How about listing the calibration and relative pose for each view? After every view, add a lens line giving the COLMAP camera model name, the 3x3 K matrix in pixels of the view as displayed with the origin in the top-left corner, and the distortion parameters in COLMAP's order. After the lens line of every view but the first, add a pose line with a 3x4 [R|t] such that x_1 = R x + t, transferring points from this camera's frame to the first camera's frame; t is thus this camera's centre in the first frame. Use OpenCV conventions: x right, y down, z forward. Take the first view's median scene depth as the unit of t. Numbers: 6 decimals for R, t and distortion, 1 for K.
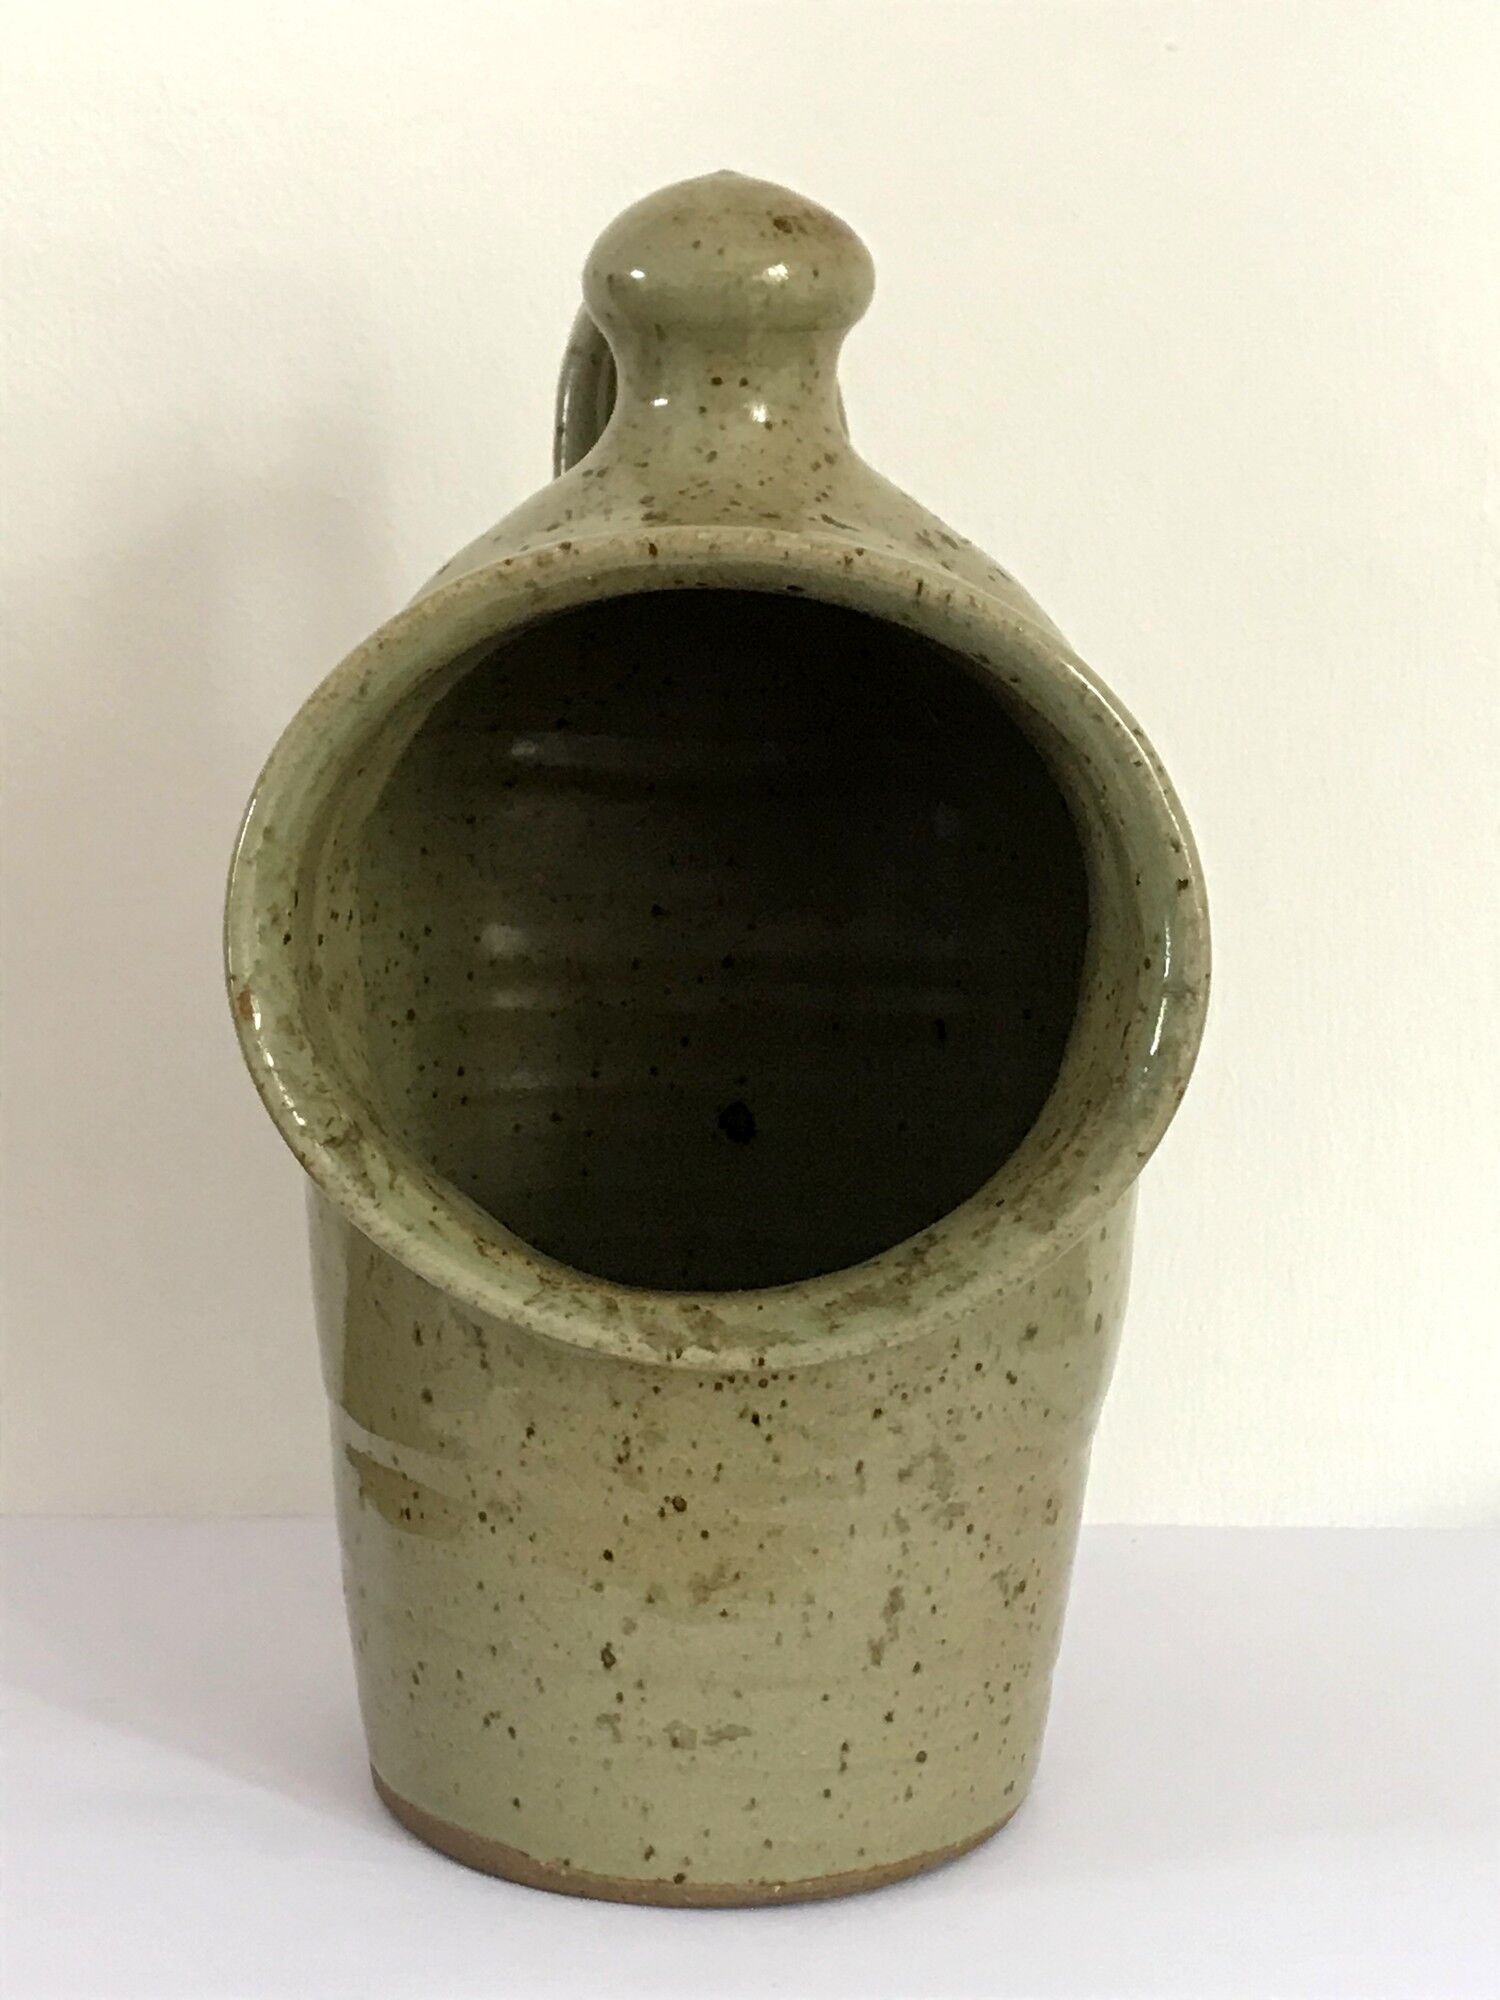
lens RADIAL K [[3464.3, 0, 794.3], [0, 3464.3, 998.7], [0, 0, 1]] dist [0.309793, -1.872384]
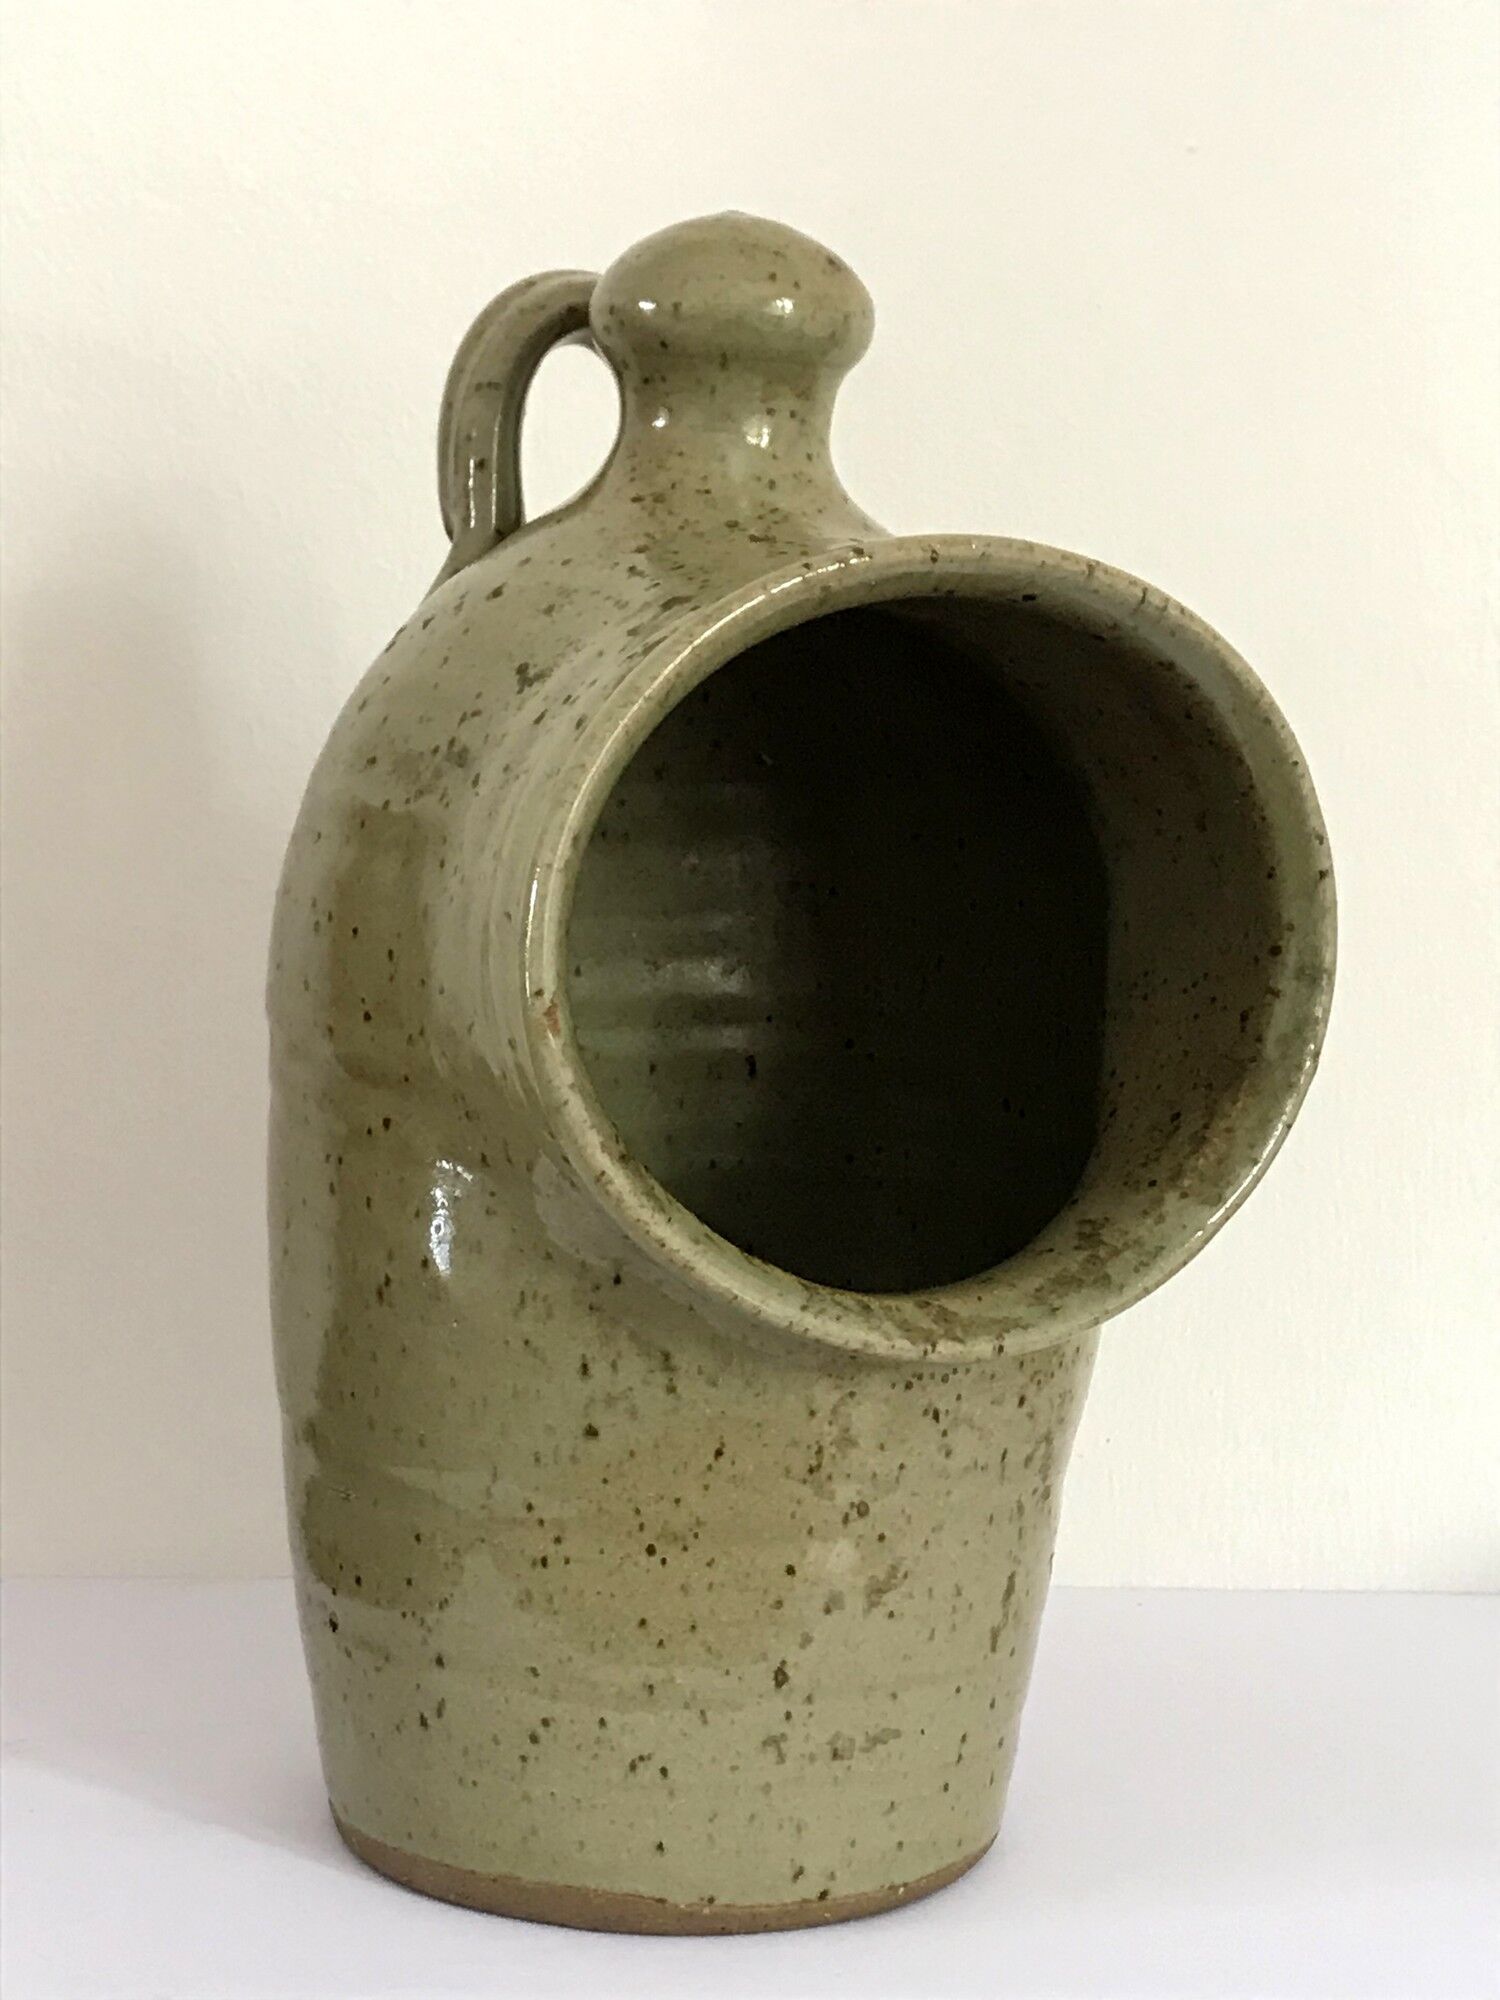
lens RADIAL K [[3464.3, 0, 794.3], [0, 3464.3, 998.7], [0, 0, 1]] dist [0.309793, -1.872384]
pose [[0.872092, -0.038835, 0.487799, -0.530121], [0.065060, 0.997198, -0.036924, 0.033342], [-0.484998, 0.063937, 0.872175, 0.118972]]
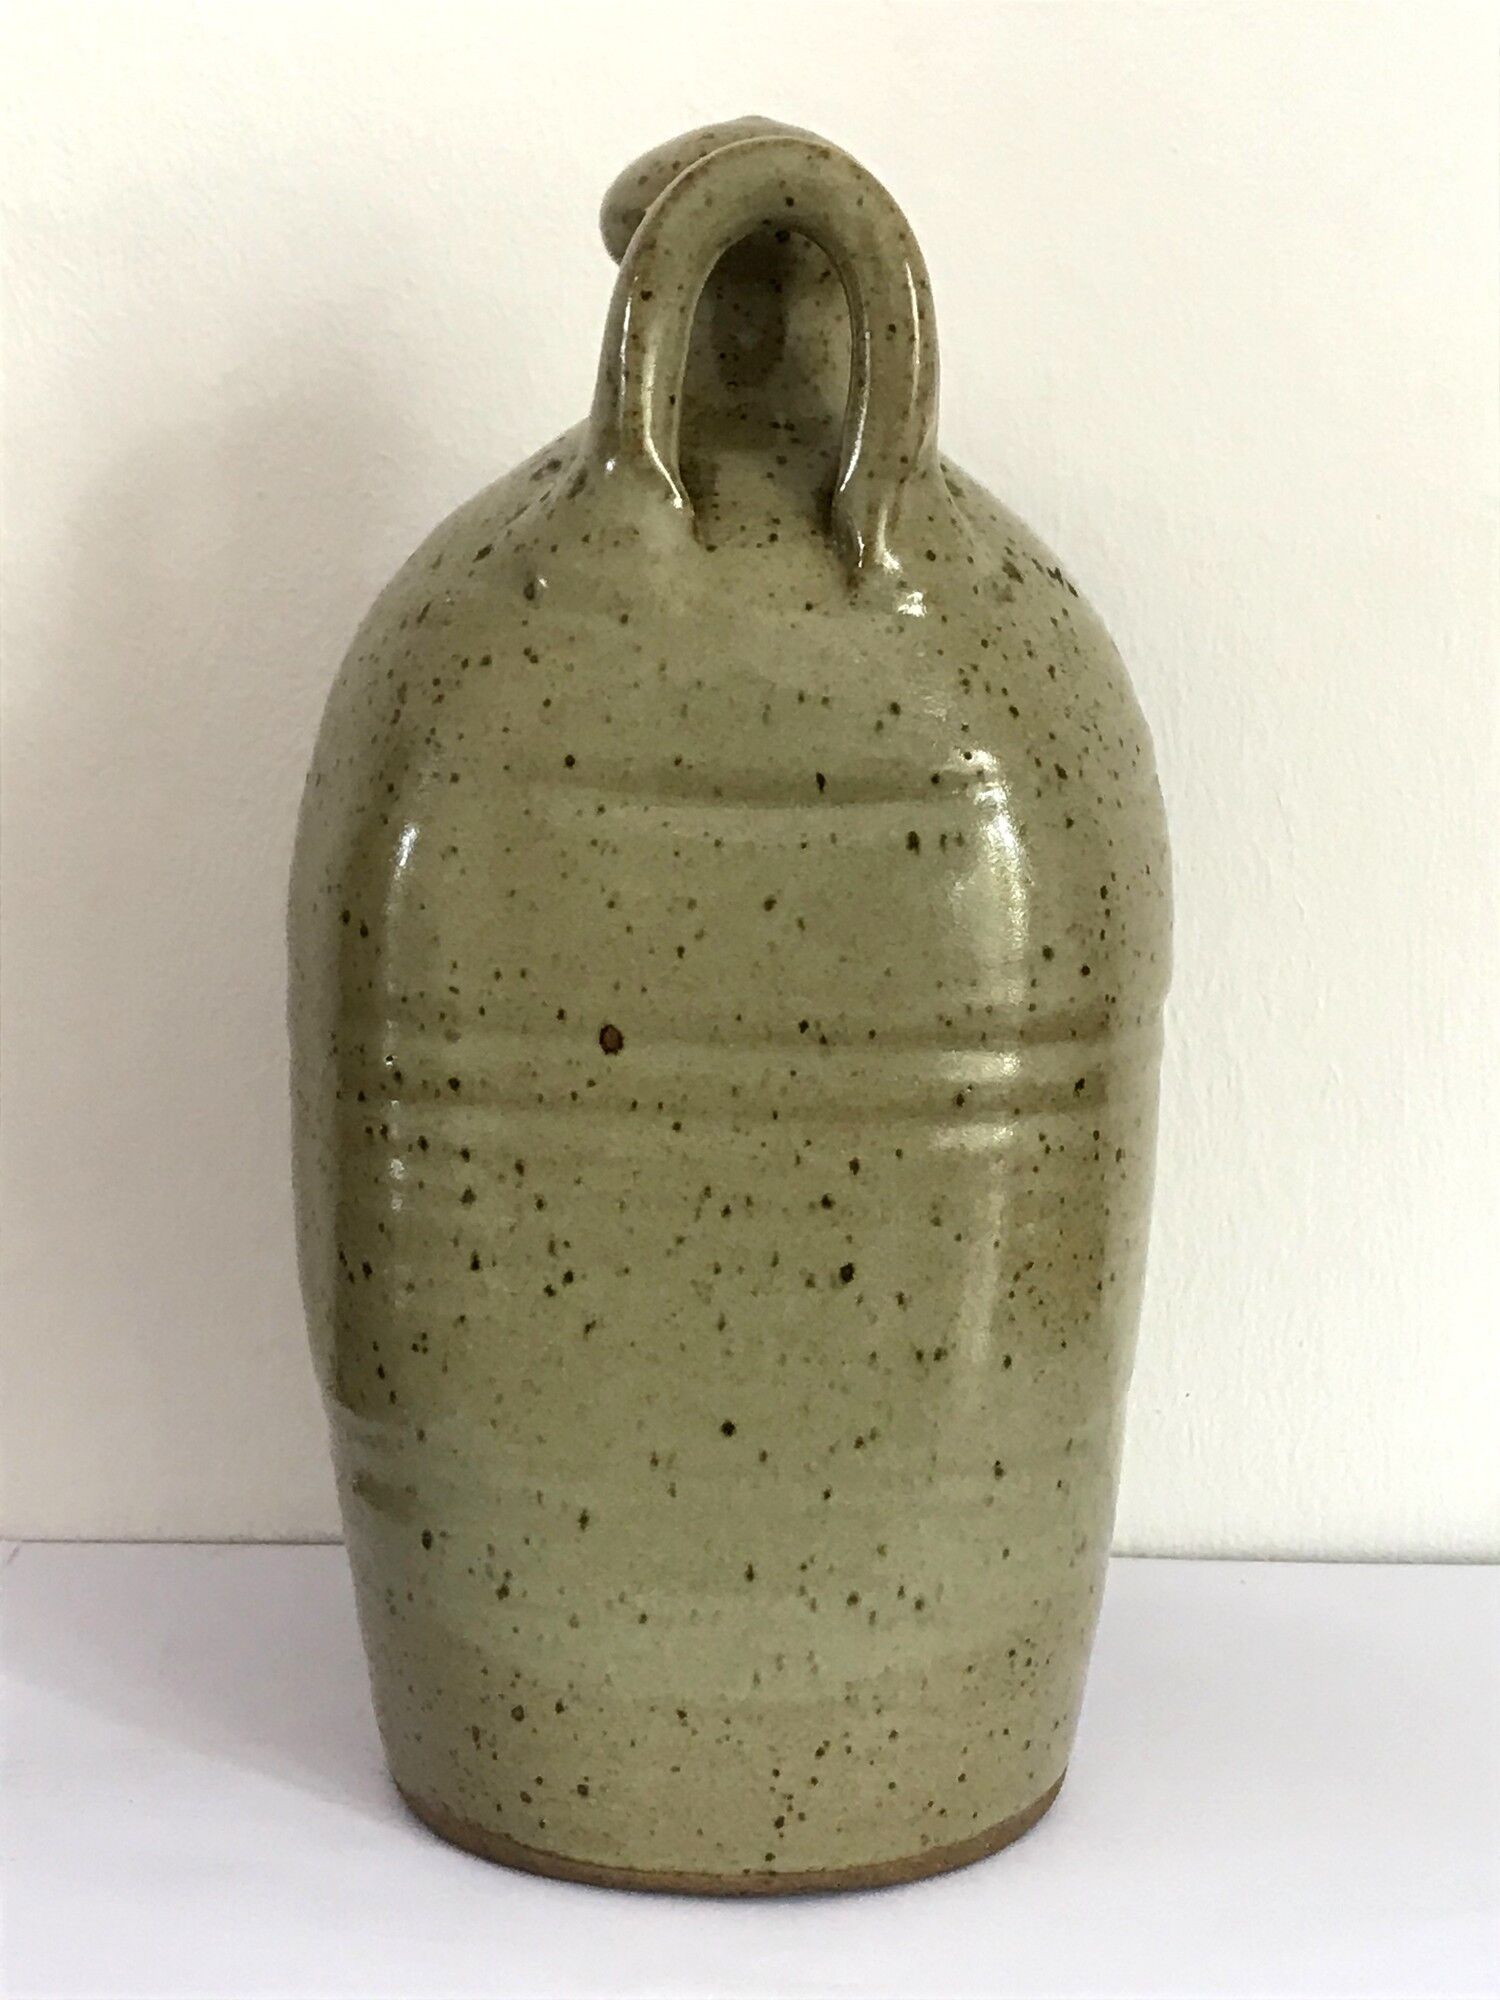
lens RADIAL K [[3464.3, 0, 794.3], [0, 3464.3, 998.7], [0, 0, 1]] dist [0.309793, -1.872384]
pose [[-0.525343, -0.178500, 0.831957, -0.925189], [0.117409, 0.953189, 0.278649, -0.276924], [-0.842751, 0.244066, -0.479794, 1.540362]]
